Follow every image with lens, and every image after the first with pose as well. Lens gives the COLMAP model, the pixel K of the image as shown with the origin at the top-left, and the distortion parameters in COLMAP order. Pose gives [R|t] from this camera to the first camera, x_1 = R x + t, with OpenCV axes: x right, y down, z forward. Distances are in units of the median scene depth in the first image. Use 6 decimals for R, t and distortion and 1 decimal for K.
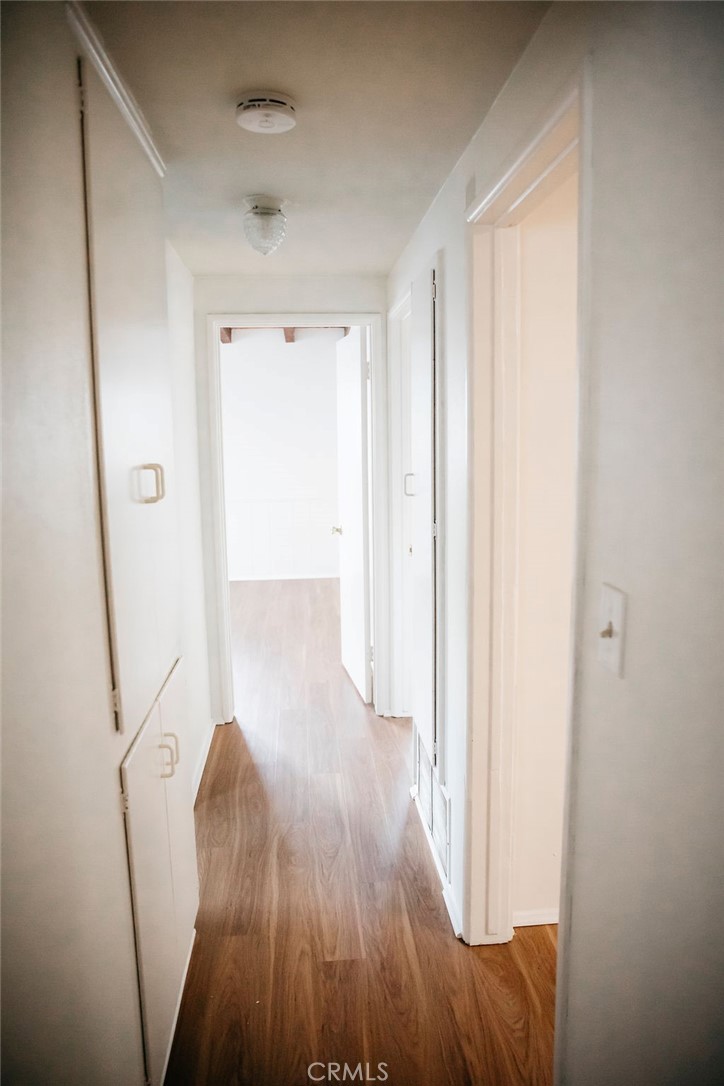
lens RADIAL K [[720.6, 0, 363.0], [0, 720.6, 513.9], [0, 0, 1]] dist [-0.035506, 0.002203]
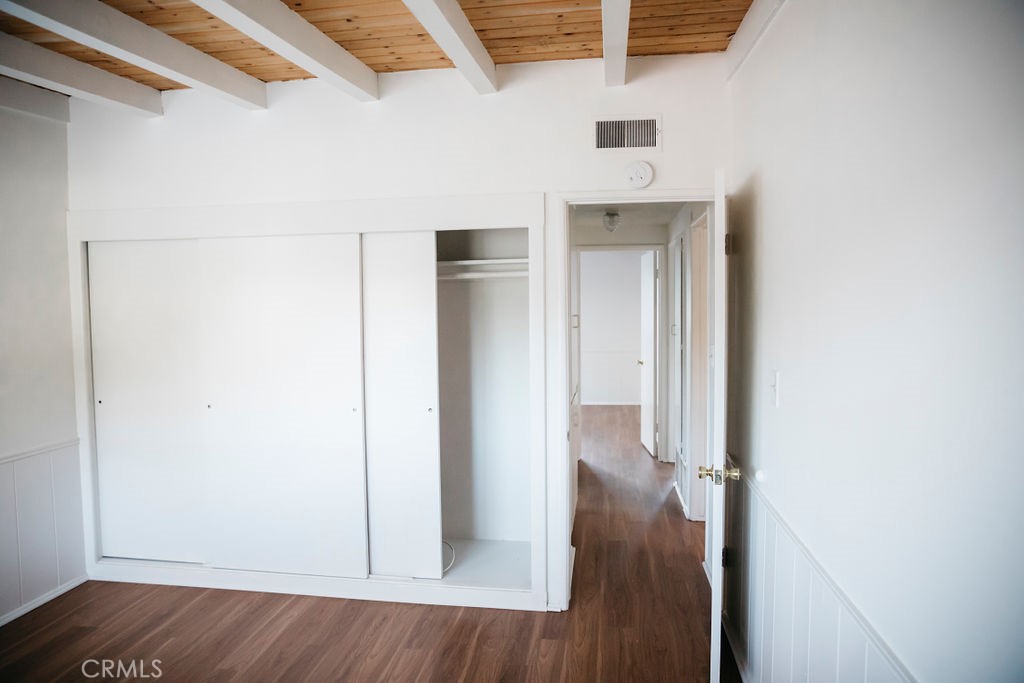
lens RADIAL K [[679.4, 0, 512.0], [0, 679.4, 341.5], [0, 0, 1]] dist [-0.035506, 0.002203]
pose [[0.974936, 0.017048, -0.221832, 0.036079], [-0.031172, 0.997692, -0.060329, 0.108766], [0.220292, 0.065732, 0.973217, -0.891771]]
